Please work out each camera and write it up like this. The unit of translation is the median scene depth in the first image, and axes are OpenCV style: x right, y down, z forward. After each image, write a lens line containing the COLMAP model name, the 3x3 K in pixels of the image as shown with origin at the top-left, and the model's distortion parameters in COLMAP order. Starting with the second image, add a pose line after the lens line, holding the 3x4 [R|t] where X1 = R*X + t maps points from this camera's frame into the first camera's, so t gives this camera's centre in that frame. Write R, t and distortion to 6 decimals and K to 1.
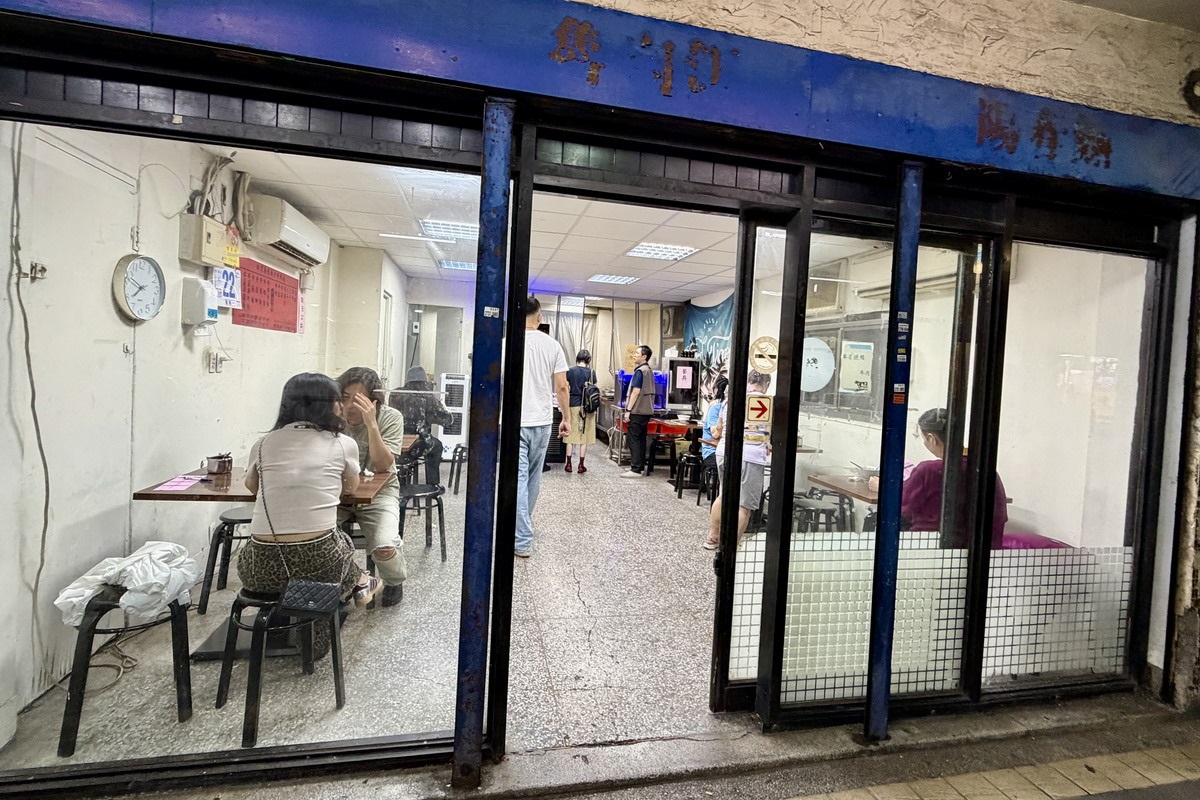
lens RADIAL K [[539.6, 0, 604.0], [0, 539.6, 382.8], [0, 0, 1]] dist [0.000696, 0.000120]
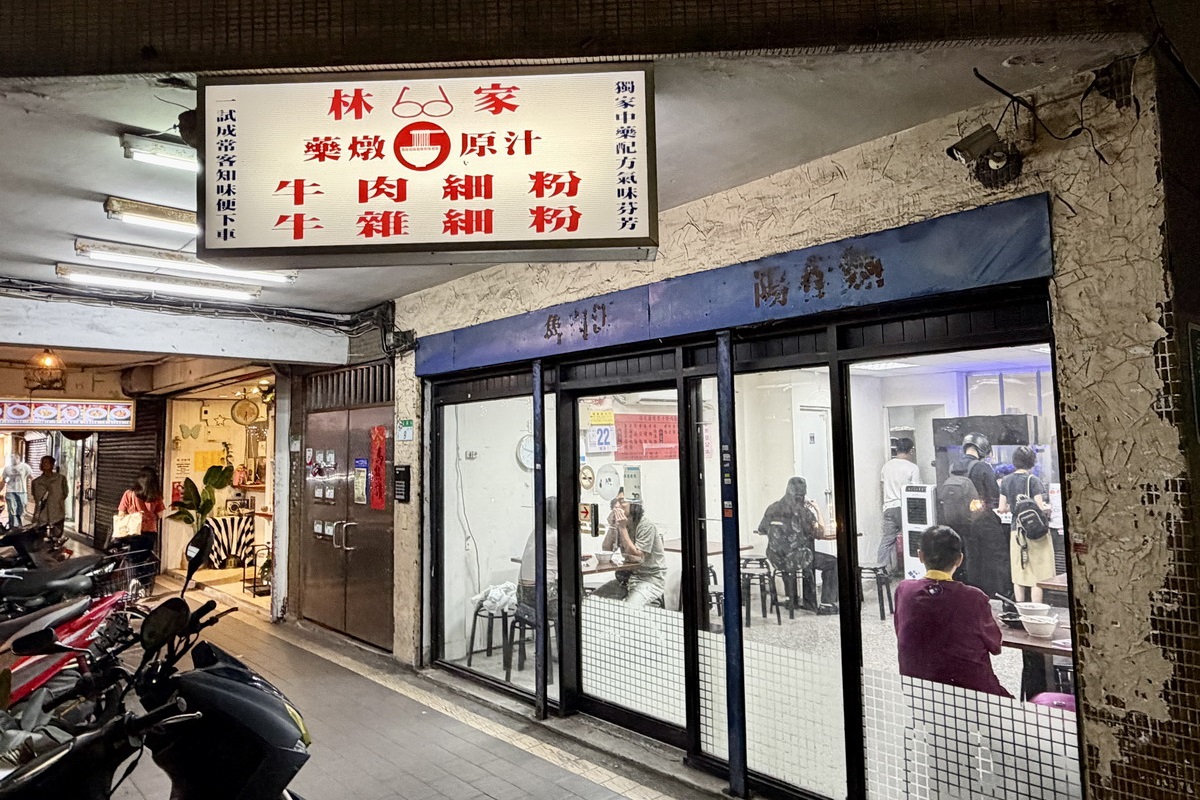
lens RADIAL K [[788.2, 0, 599.3], [0, 788.2, 378.8], [0, 0, 1]] dist [-0.003352, 0.003064]
pose [[0.479447, -0.135768, -0.867005, 1.977770], [0.008960, 0.988666, -0.149865, -0.011786], [0.877525, 0.064084, 0.475230, -0.154601]]
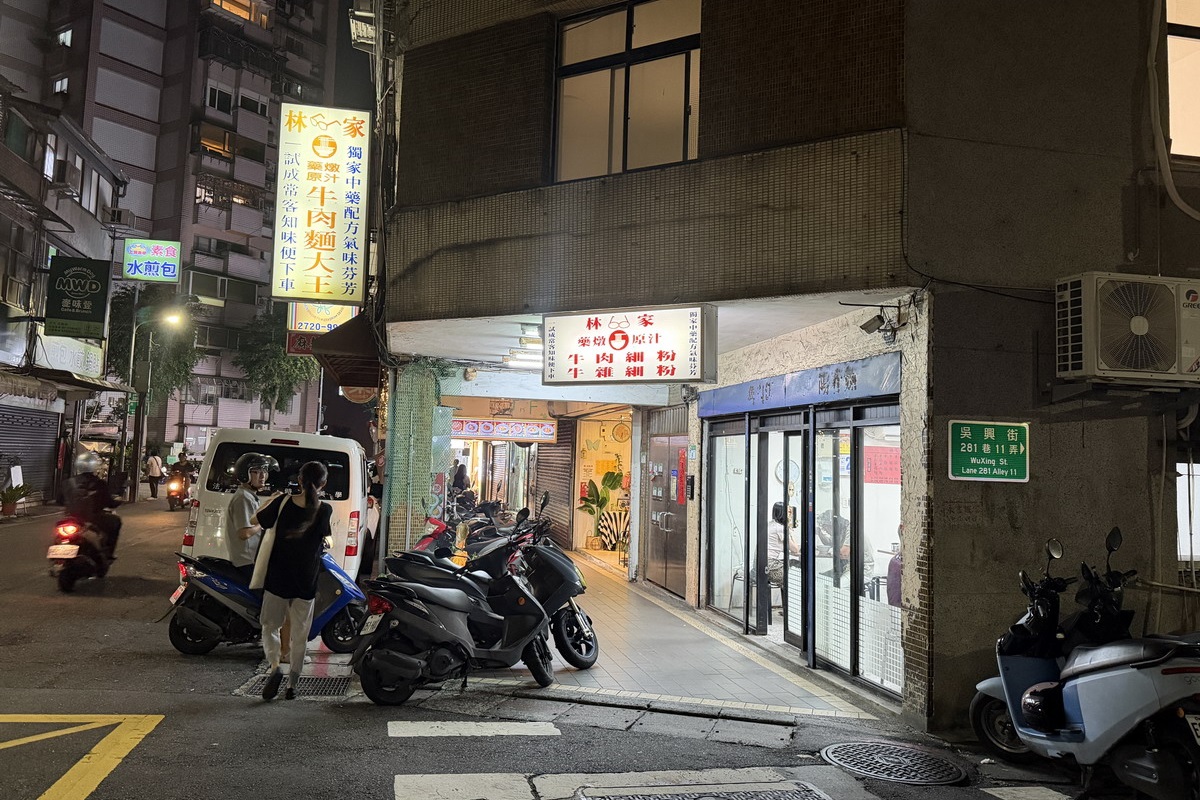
lens RADIAL K [[938.5, 0, 599.4], [0, 938.5, 393.9], [0, 0, 1]] dist [0.095881, -0.000564]
pose [[-0.012543, -0.123623, -0.992250, 4.415808], [-0.070173, 0.989990, -0.122454, 0.093837], [0.997456, 0.068093, -0.021092, 0.185652]]
